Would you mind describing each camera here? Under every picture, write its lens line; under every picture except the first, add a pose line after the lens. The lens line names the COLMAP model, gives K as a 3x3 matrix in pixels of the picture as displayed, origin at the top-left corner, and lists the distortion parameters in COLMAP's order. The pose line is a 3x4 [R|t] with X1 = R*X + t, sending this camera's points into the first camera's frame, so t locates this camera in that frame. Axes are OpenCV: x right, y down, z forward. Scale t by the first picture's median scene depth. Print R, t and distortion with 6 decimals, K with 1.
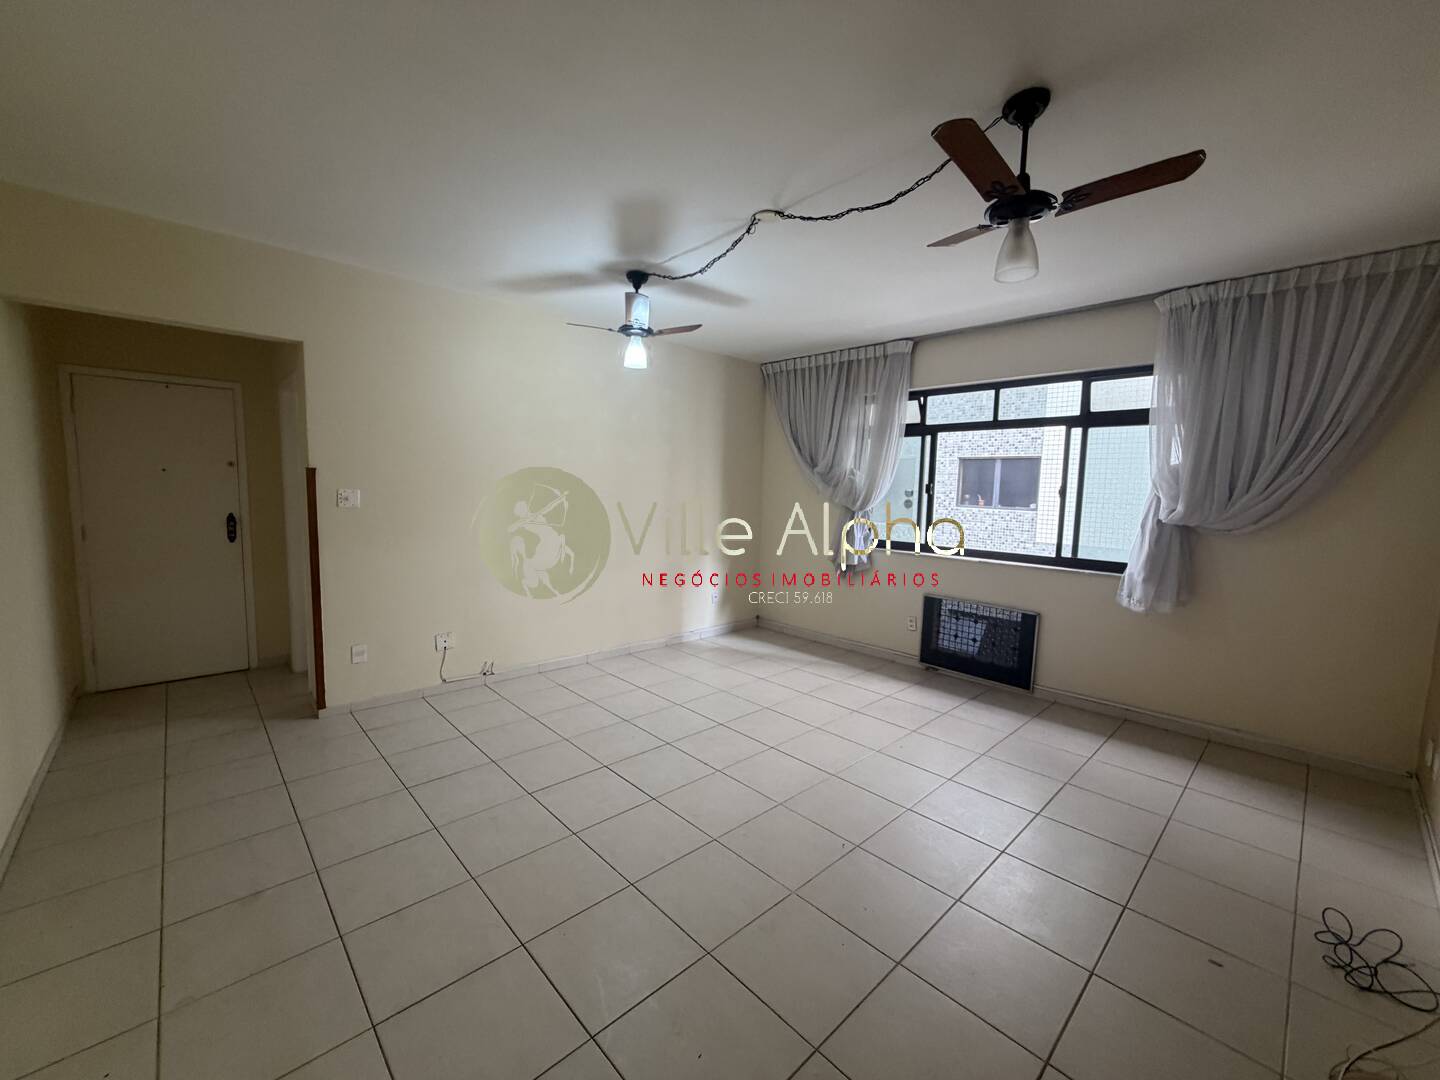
lens RADIAL K [[573.9, 0, 719.5], [0, 573.9, 527.1], [0, 0, 1]] dist [0.000608, -0.000209]
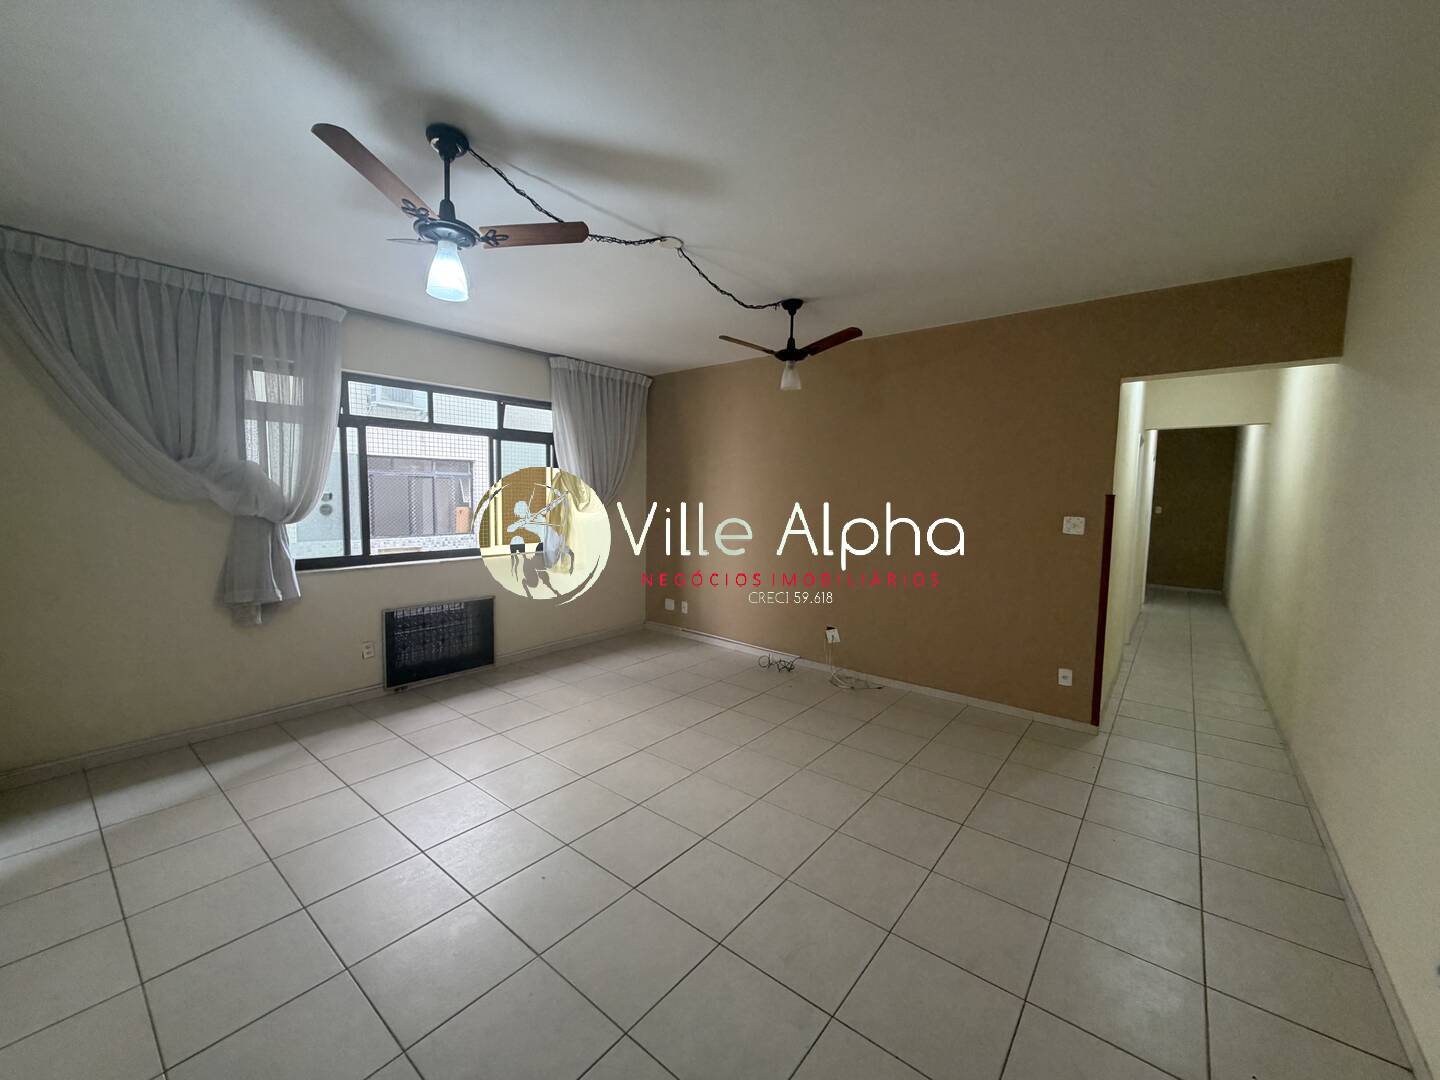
lens RADIAL K [[573.9, 0, 713.0], [0, 573.9, 526.4], [0, 0, 1]] dist [0.000608, -0.000209]
pose [[-0.121491, -0.081527, 0.989239, -0.632650], [0.059046, 0.994263, 0.089193, -0.067554], [-0.990835, 0.069247, -0.115980, 0.670390]]
